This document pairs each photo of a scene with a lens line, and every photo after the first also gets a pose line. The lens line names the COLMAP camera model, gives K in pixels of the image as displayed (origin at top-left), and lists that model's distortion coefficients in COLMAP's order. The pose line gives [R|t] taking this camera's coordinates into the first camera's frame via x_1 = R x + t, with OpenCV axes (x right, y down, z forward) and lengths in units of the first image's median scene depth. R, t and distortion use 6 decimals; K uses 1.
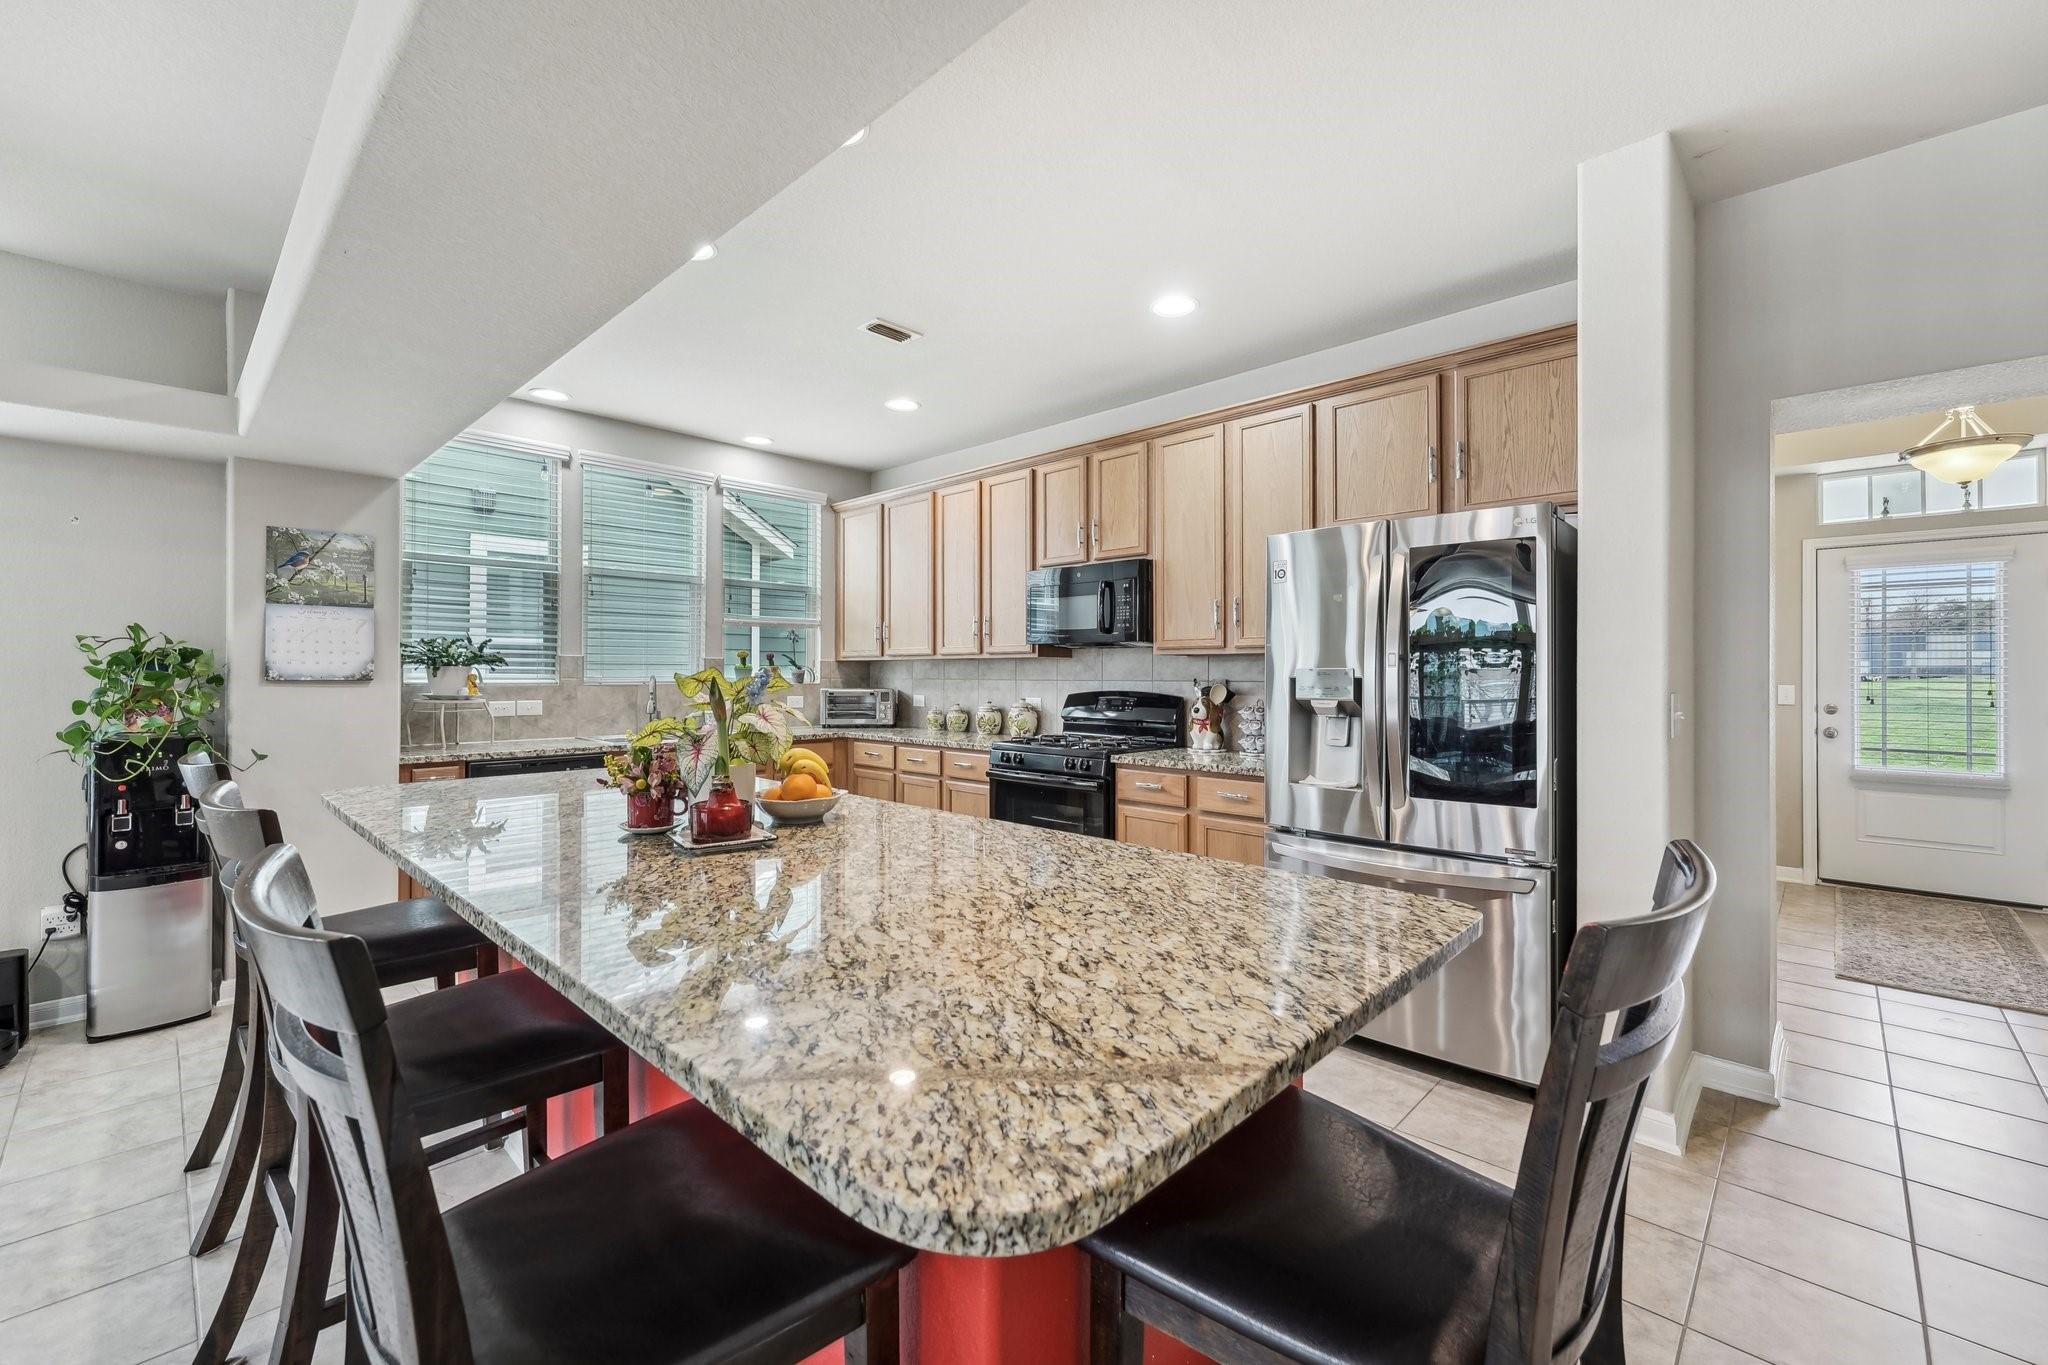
lens RADIAL K [[838.7, 0, 1018.1], [0, 838.7, 677.9], [0, 0, 1]] dist [0.000004, 0.000197]
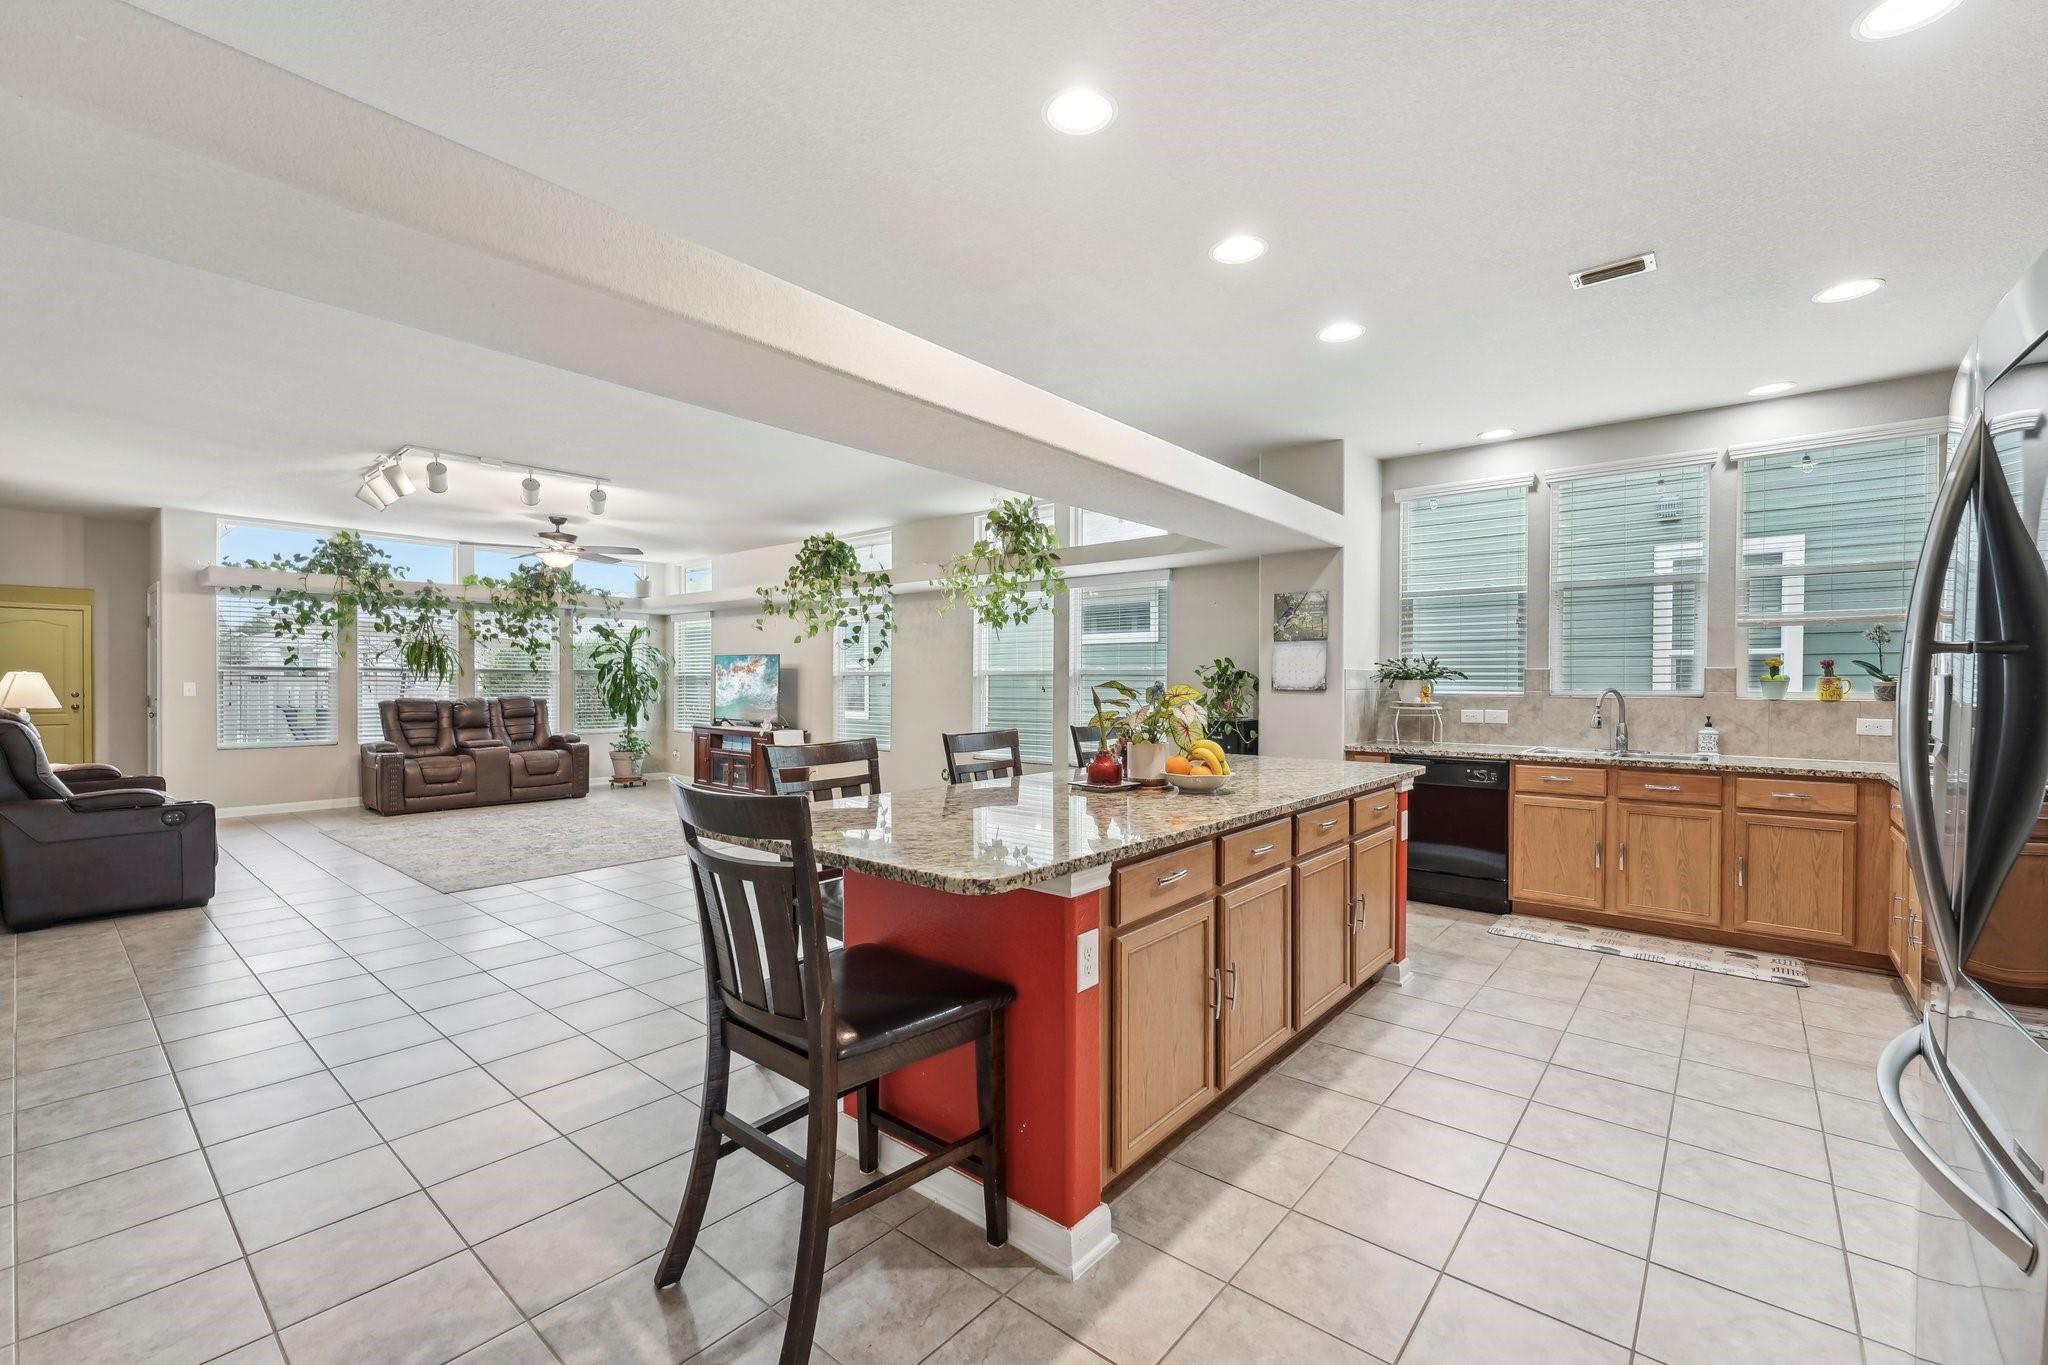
lens RADIAL K [[851.0, 0, 1020.9], [0, 851.0, 690.9], [0, 0, 1]] dist [-0.001202, -0.000181]
pose [[0.068596, 0.006203, -0.997625, 0.567387], [-0.008362, 0.999949, 0.005643, 0.000388], [0.997609, 0.007955, 0.068645, 0.322108]]
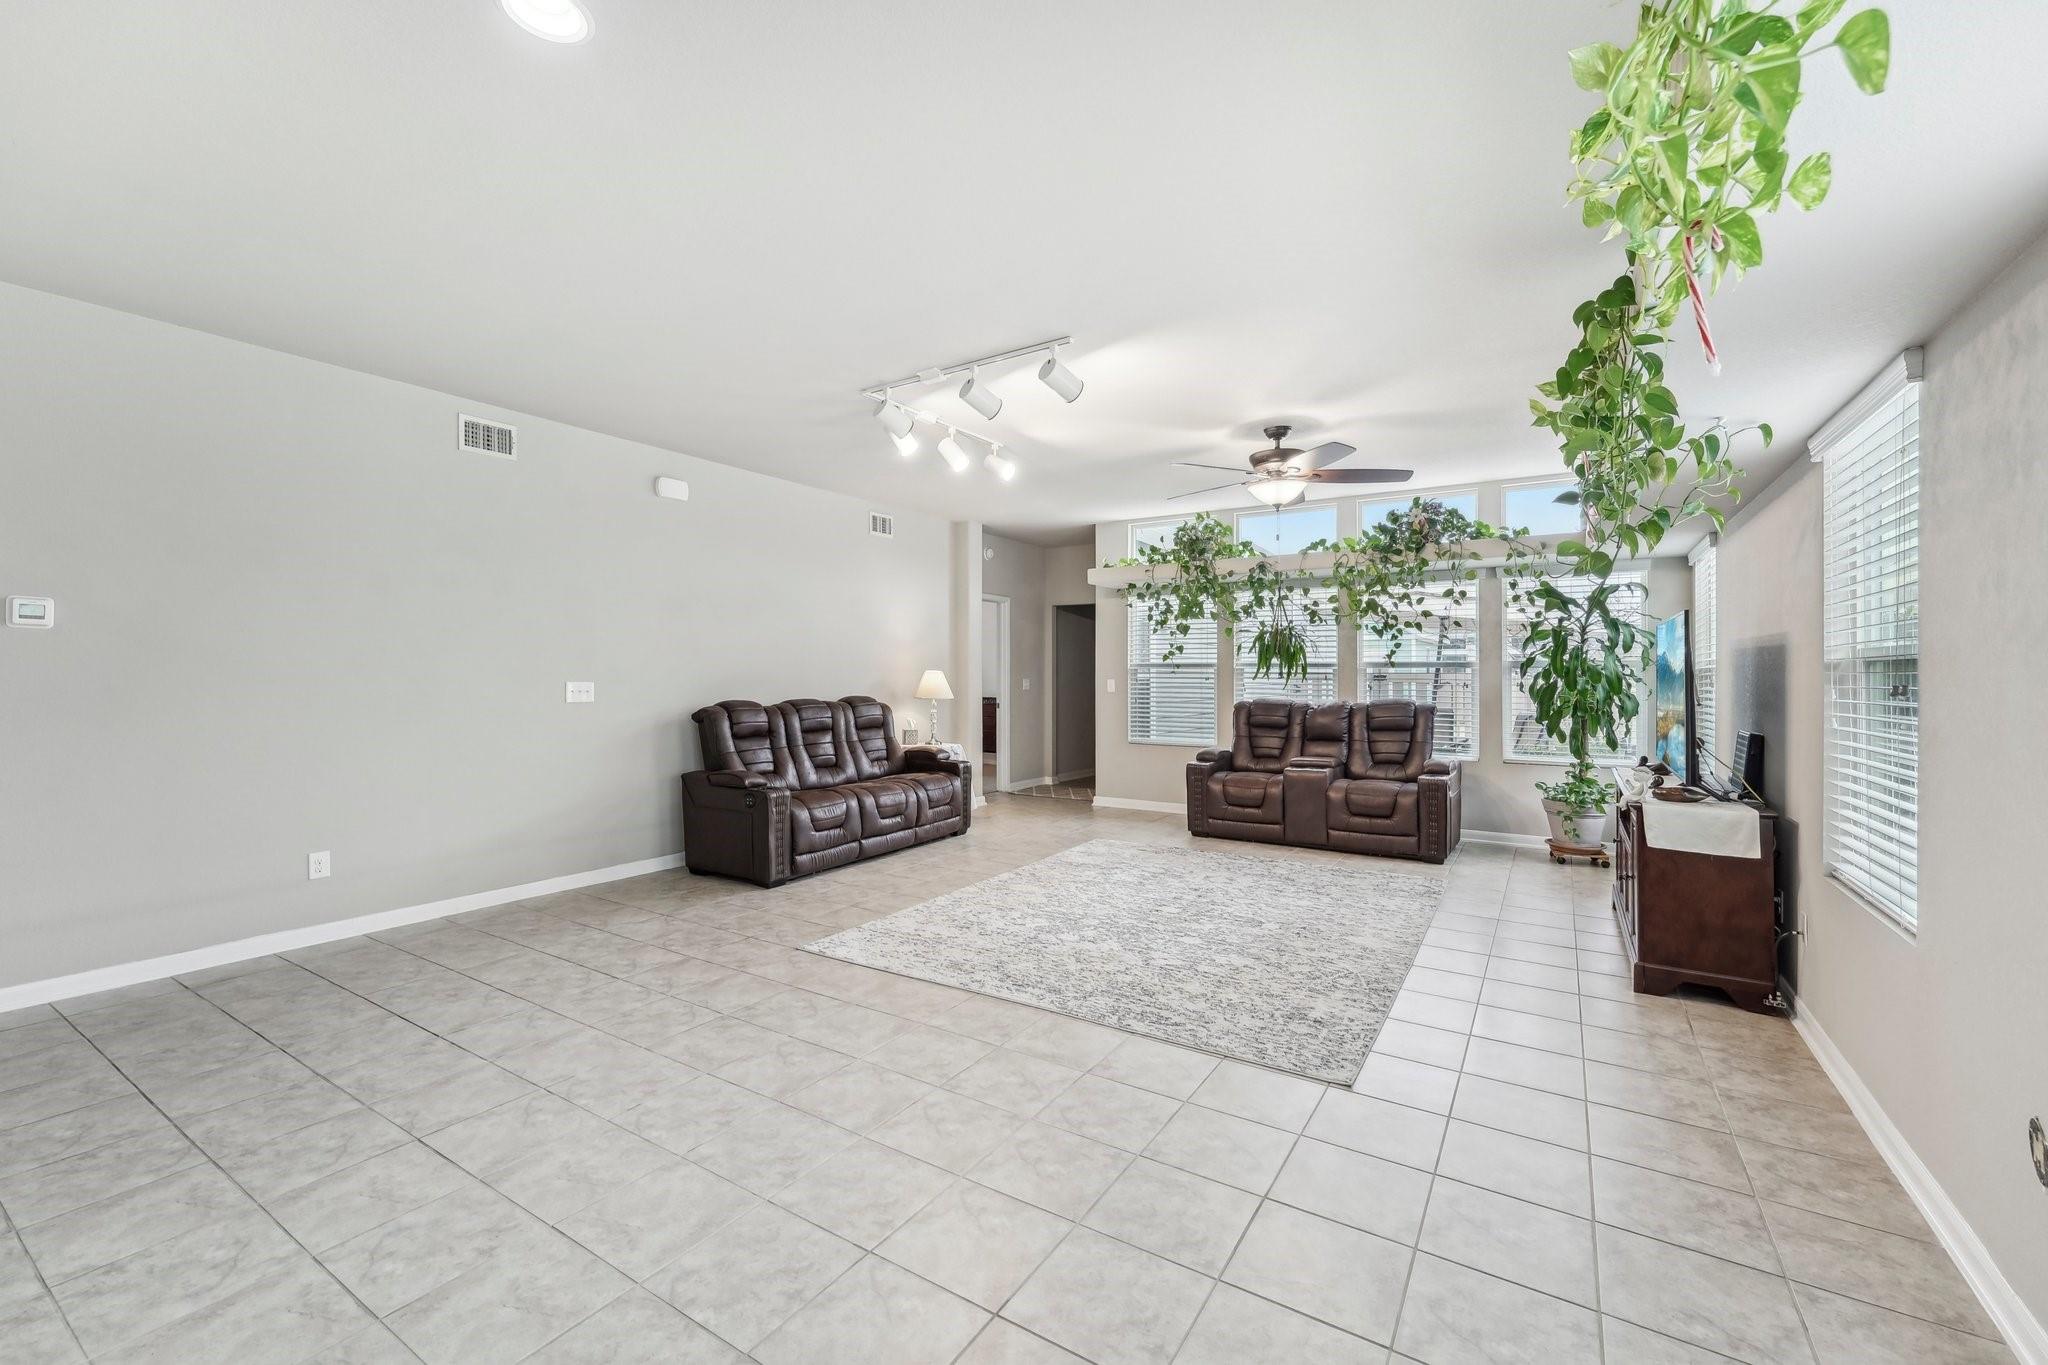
lens RADIAL K [[838.7, 0, 1018.1], [0, 838.7, 677.9], [0, 0, 1]] dist [0.000004, 0.000197]
pose [[-0.980596, -0.007587, -0.195891, -0.785205], [-0.008840, 0.999946, 0.005522, -0.005523], [0.195839, 0.007146, -0.980610, 0.546042]]
